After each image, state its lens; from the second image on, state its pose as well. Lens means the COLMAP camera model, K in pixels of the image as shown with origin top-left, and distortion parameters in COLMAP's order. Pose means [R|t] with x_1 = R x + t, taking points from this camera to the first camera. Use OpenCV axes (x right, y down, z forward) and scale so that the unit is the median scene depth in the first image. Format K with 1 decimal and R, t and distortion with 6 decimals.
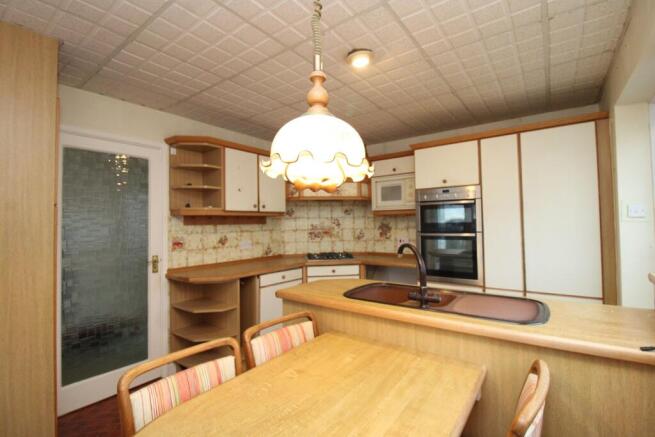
lens RADIAL K [[301.8, 0, 329.2], [0, 301.8, 213.8], [0, 0, 1]] dist [0.001451, -0.013986]
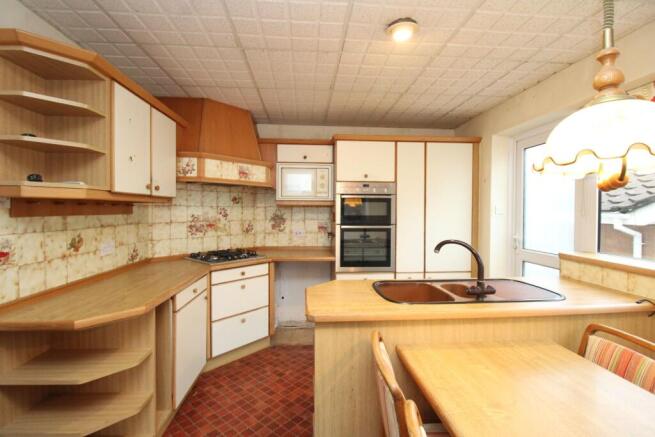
lens RADIAL K [[301.8, 0, 329.2], [0, 301.8, 213.8], [0, 0, 1]] dist [0.001451, -0.013986]
pose [[0.756372, 0.011086, 0.654047, -0.358019], [-0.037189, 0.998968, 0.026076, 0.000684], [-0.653083, -0.044046, 0.756004, 0.259502]]
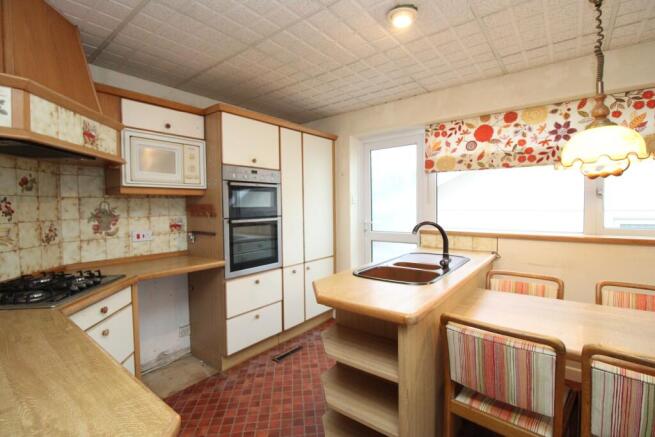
lens RADIAL K [[301.8, 0, 329.2], [0, 301.8, 213.8], [0, 0, 1]] dist [0.001451, -0.013986]
pose [[0.030730, -0.013758, 0.999433, -0.456640], [-0.018098, 0.999734, 0.014319, 0.029761], [-0.999364, -0.018528, 0.030473, 0.676515]]
